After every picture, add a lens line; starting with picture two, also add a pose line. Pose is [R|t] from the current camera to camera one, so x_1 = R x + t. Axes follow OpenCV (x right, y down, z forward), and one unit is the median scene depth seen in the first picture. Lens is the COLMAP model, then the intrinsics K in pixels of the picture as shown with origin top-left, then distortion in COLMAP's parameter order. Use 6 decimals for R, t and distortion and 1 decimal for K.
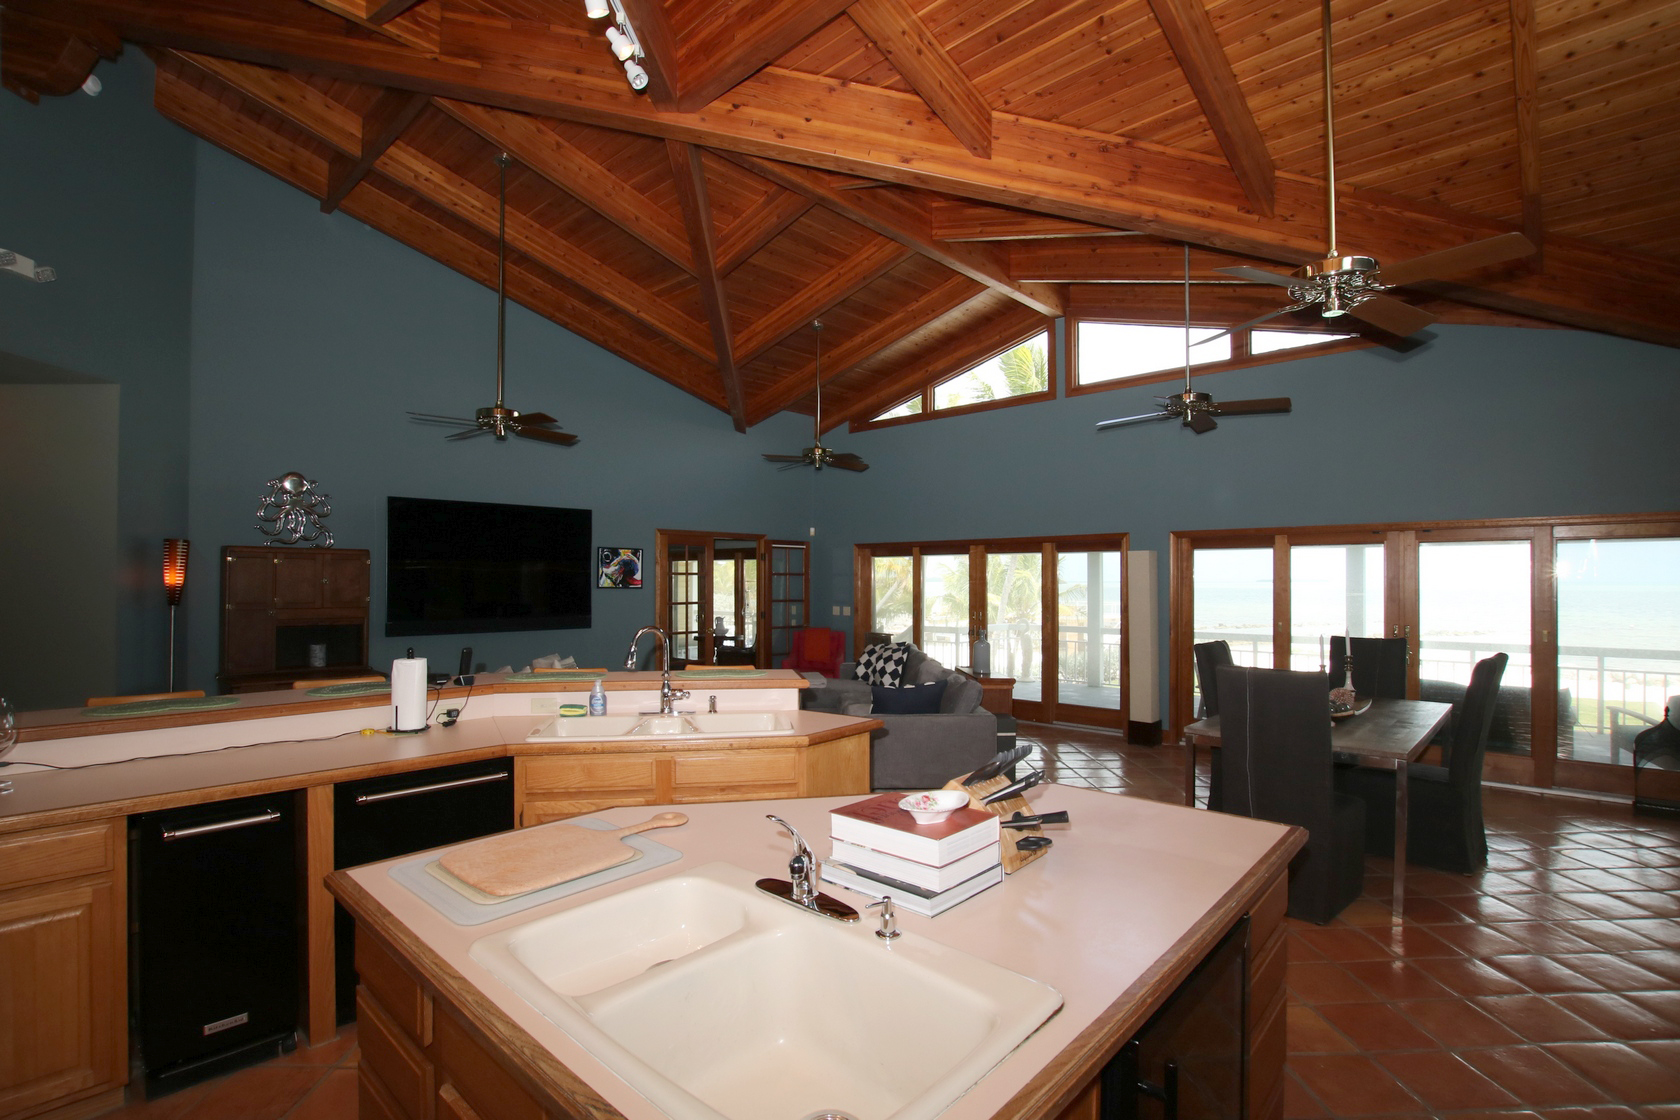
lens RADIAL K [[781.3, 0, 840.2], [0, 781.3, 574.4], [0, 0, 1]] dist [-0.033348, 0.003863]
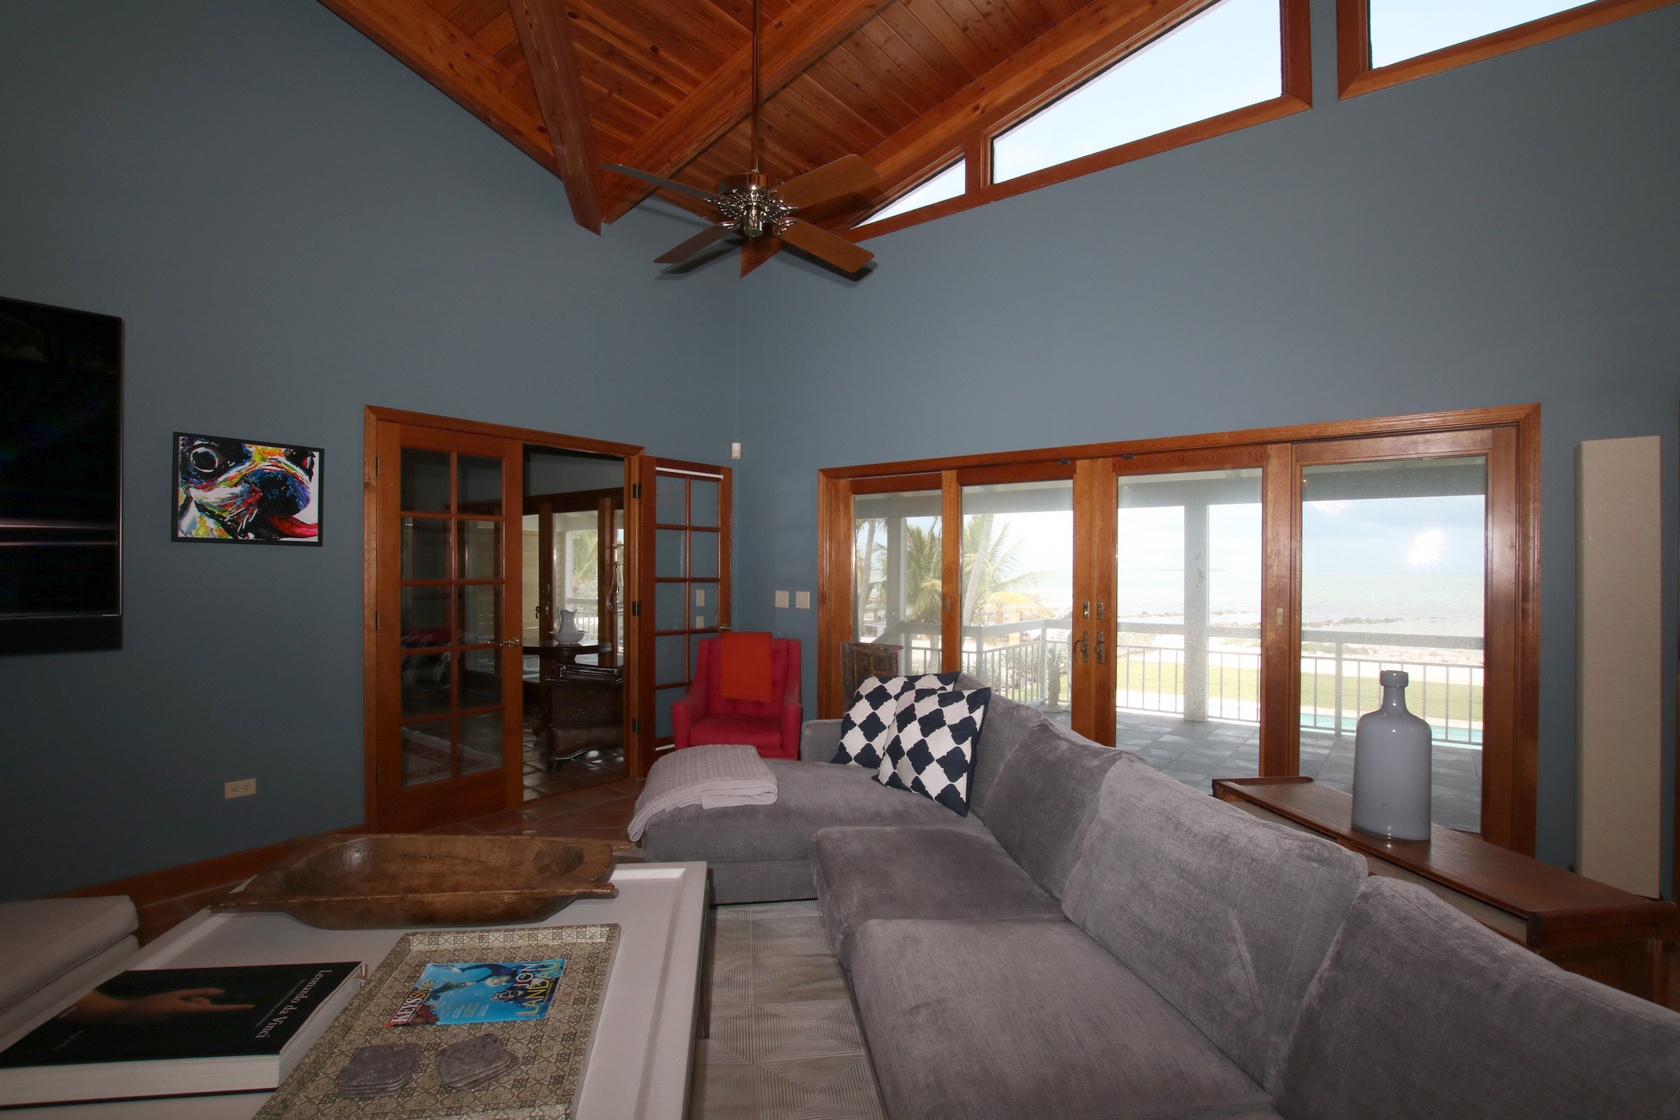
lens RADIAL K [[781.3, 0, 840.2], [0, 781.3, 574.4], [0, 0, 1]] dist [-0.033348, 0.003863]
pose [[0.994815, 0.002332, 0.101670, -0.023765], [-0.003843, 0.999885, 0.014667, 0.026669], [-0.101624, -0.014982, 0.994710, 0.577462]]
